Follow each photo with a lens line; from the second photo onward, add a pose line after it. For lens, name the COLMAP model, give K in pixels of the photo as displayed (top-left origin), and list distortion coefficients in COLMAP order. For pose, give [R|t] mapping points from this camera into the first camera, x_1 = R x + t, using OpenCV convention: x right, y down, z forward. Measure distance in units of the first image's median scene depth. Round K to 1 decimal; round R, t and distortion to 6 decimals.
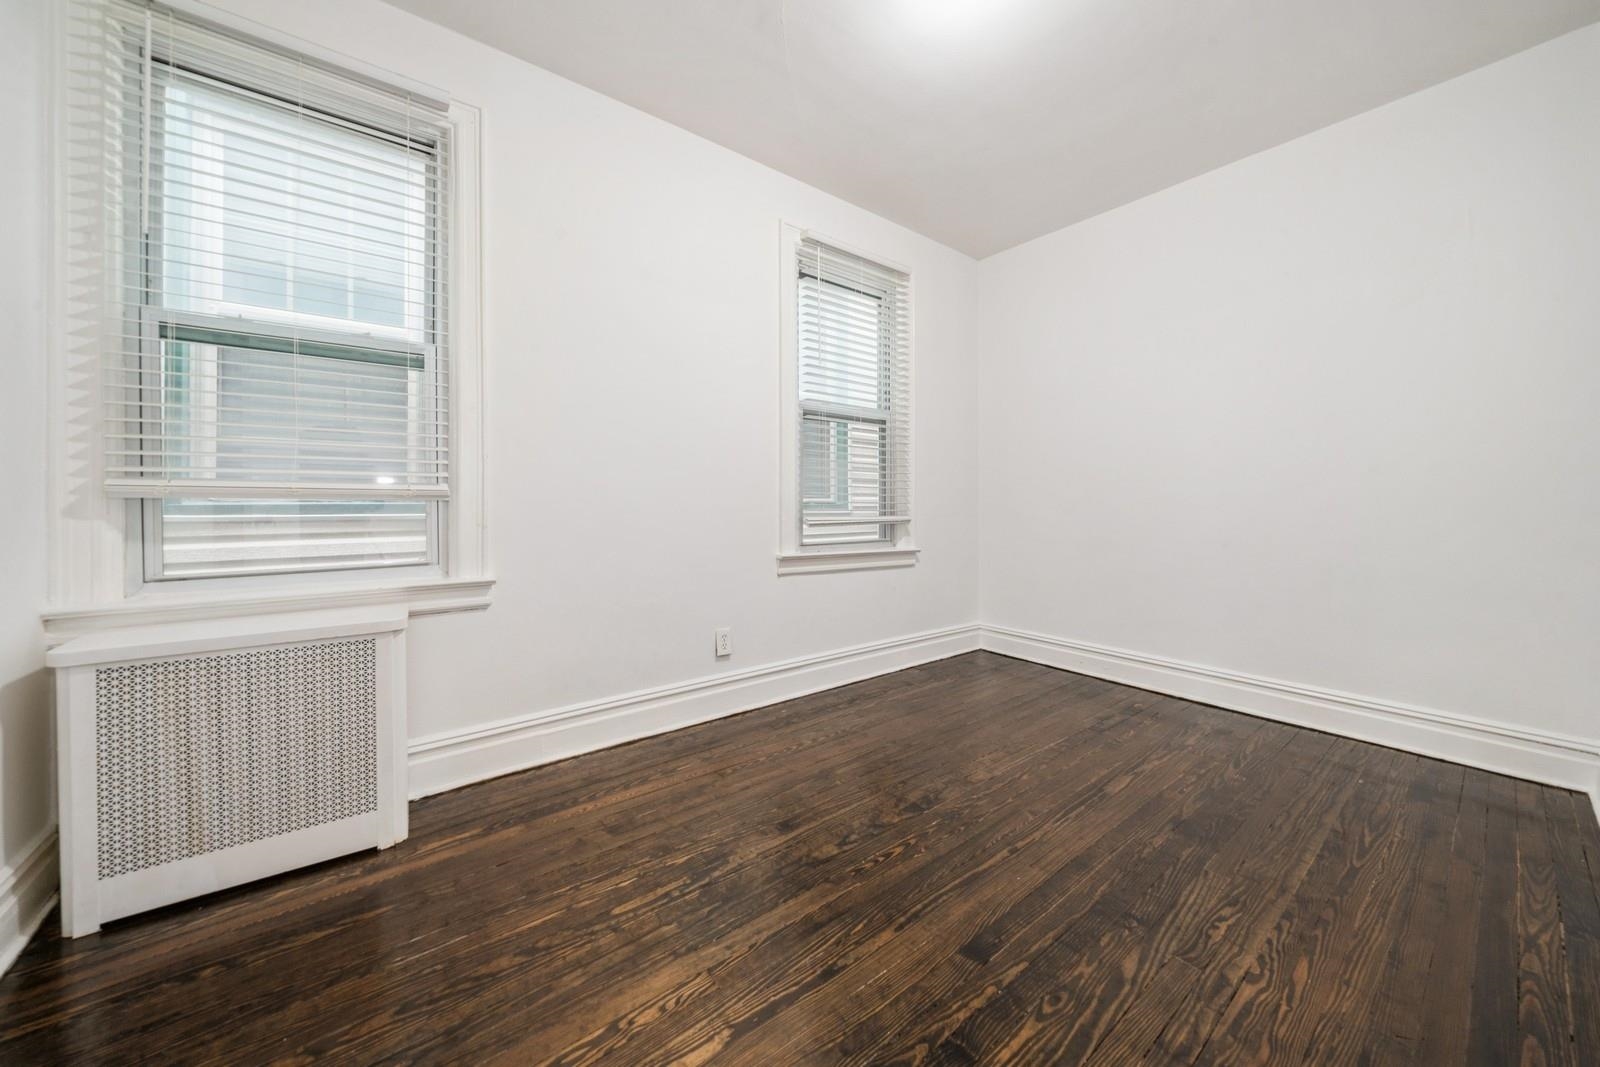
lens RADIAL K [[565.1, 0, 798.0], [0, 565.1, 509.3], [0, 0, 1]] dist [-0.001562, -0.000166]
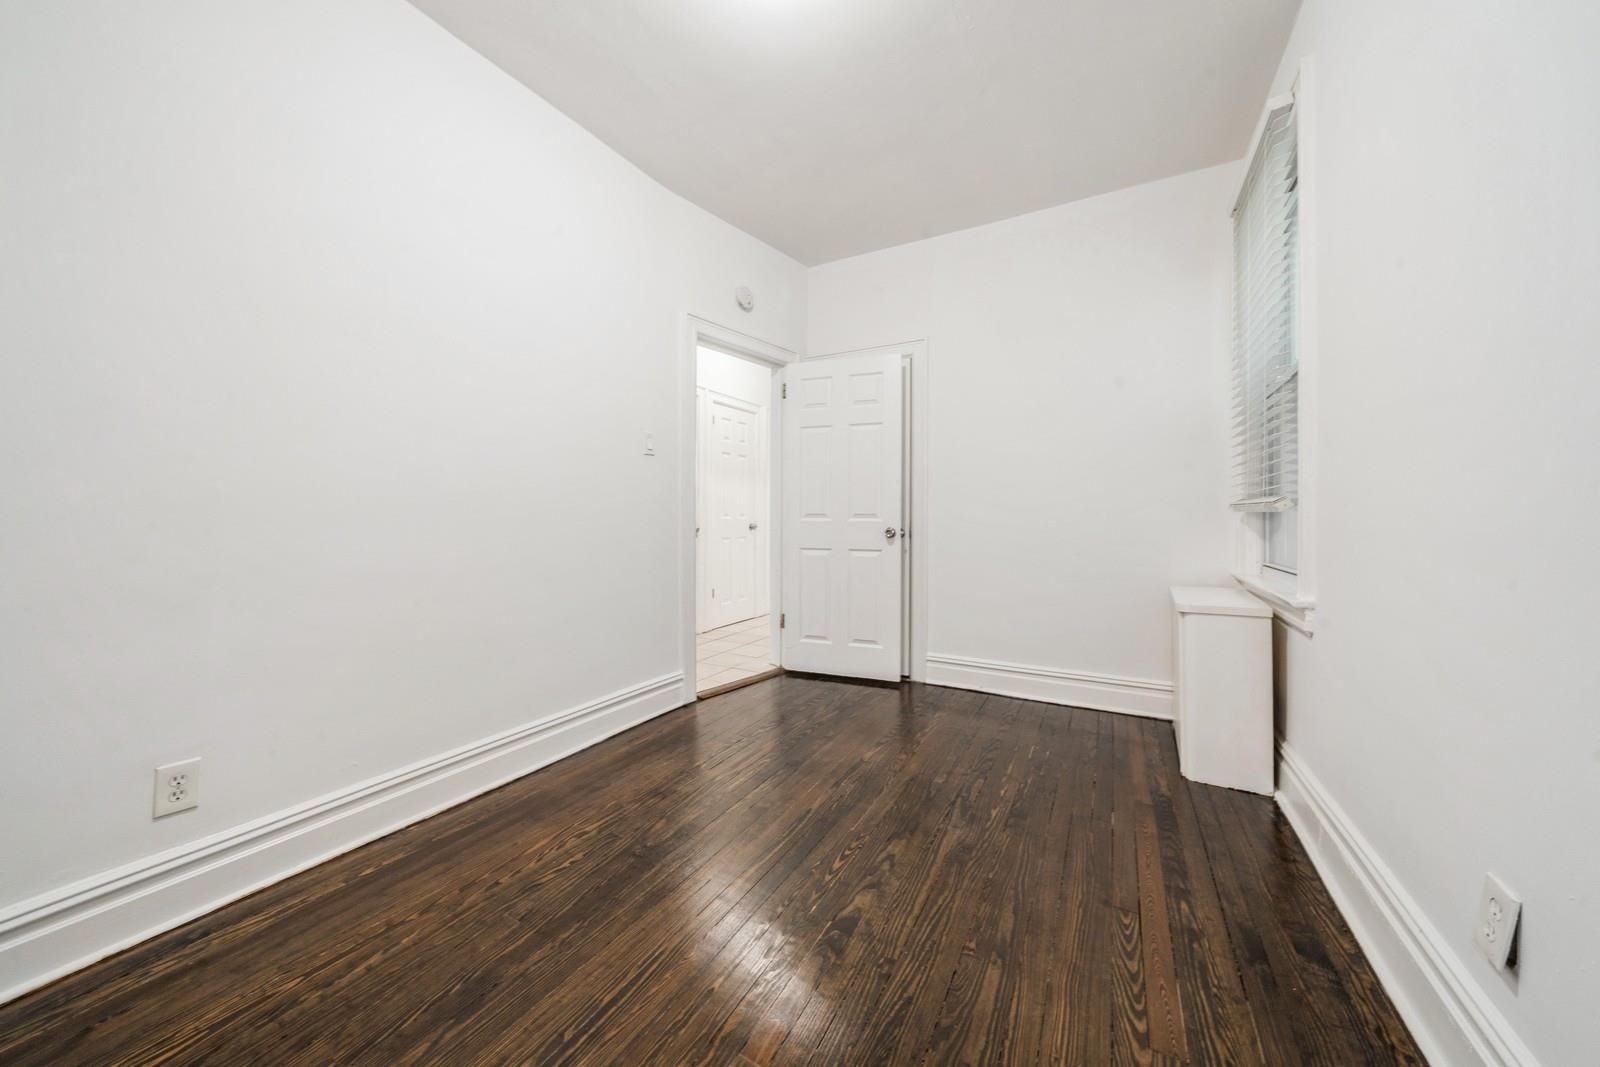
lens RADIAL K [[548.8, 0, 798.9], [0, 548.8, 515.4], [0, 0, 1]] dist [-0.002498, -0.000271]
pose [[-0.914813, 0.001665, -0.403874, 0.626487], [-0.000684, 0.999984, 0.005670, -0.013738], [0.403877, 0.005463, -0.914797, 1.852299]]
